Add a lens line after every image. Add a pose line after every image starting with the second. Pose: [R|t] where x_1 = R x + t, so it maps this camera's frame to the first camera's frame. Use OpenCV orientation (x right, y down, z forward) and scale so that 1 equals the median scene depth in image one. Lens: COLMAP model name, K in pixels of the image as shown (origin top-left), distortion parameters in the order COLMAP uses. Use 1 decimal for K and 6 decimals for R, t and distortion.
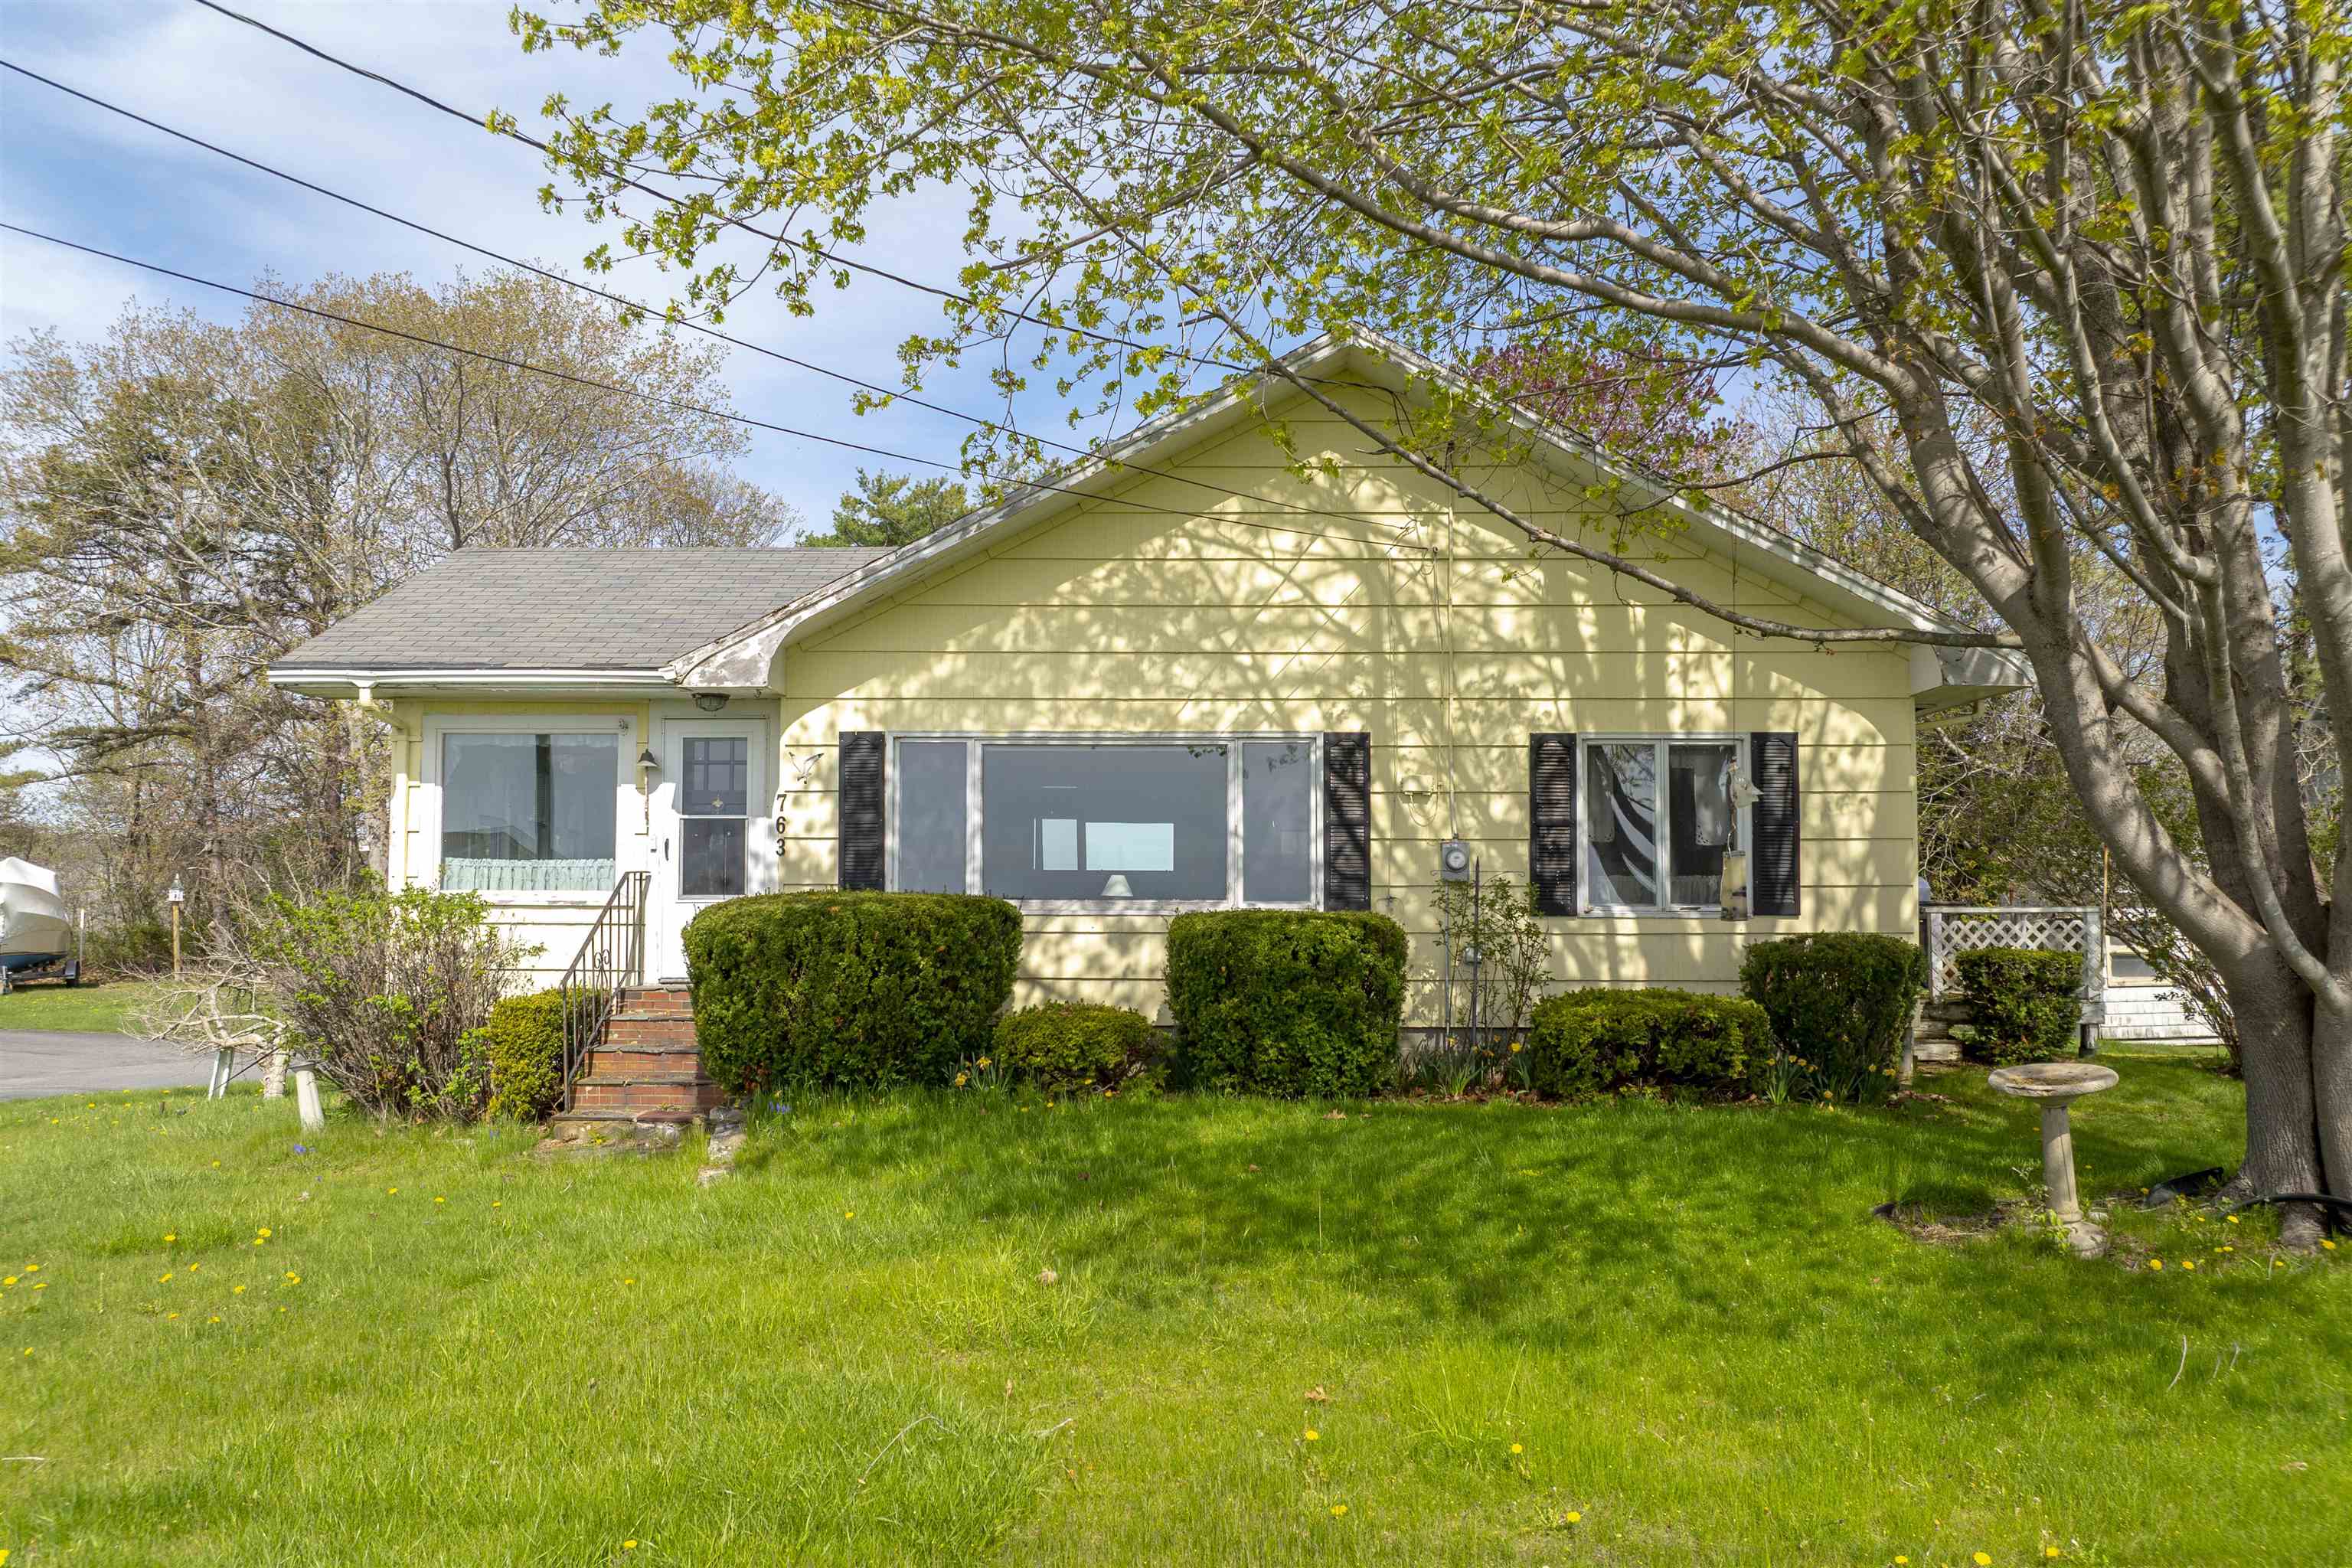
lens RADIAL K [[1633.2, 0, 1176.0], [0, 1633.2, 784.0], [0, 0, 1]] dist [-0.040552, 0.000212]
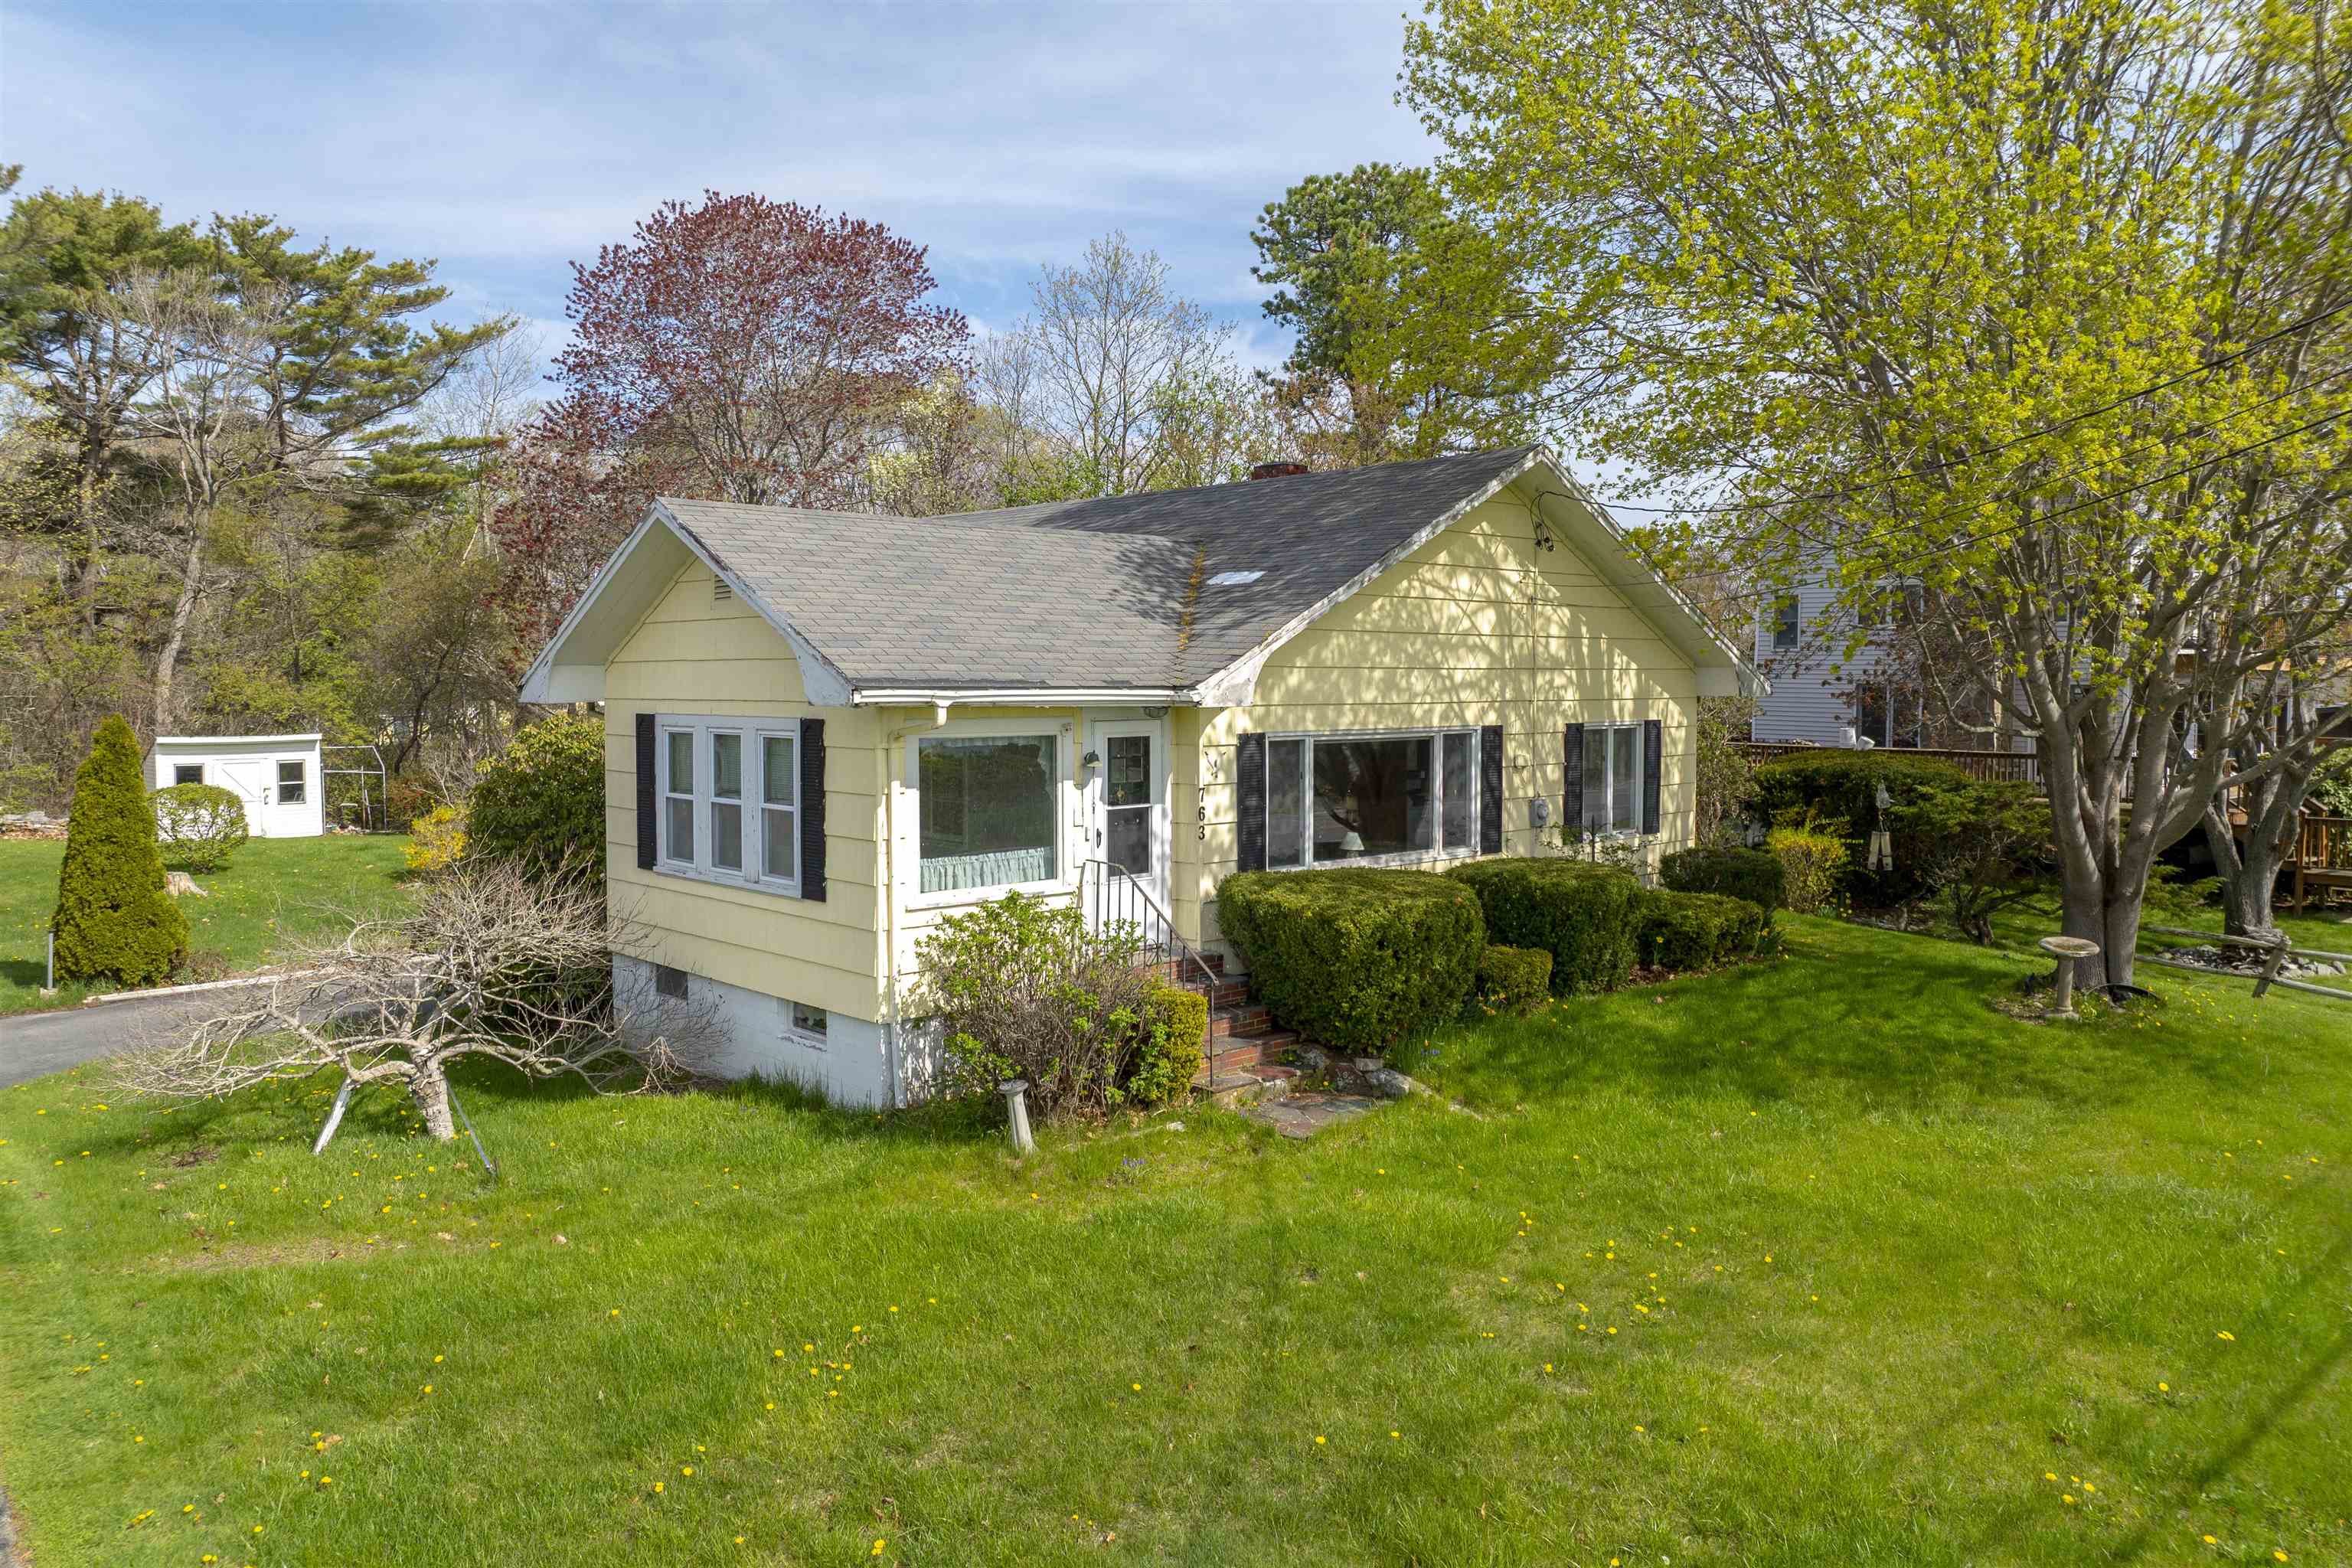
lens RADIAL K [[1633.2, 0, 1176.0], [0, 1633.2, 784.0], [0, 0, 1]] dist [-0.040552, 0.000212]
pose [[0.756913, -0.046622, 0.651851, -1.026988], [-0.026309, 0.994470, 0.101676, -0.115623], [-0.652986, -0.094109, 0.751500, 0.108299]]
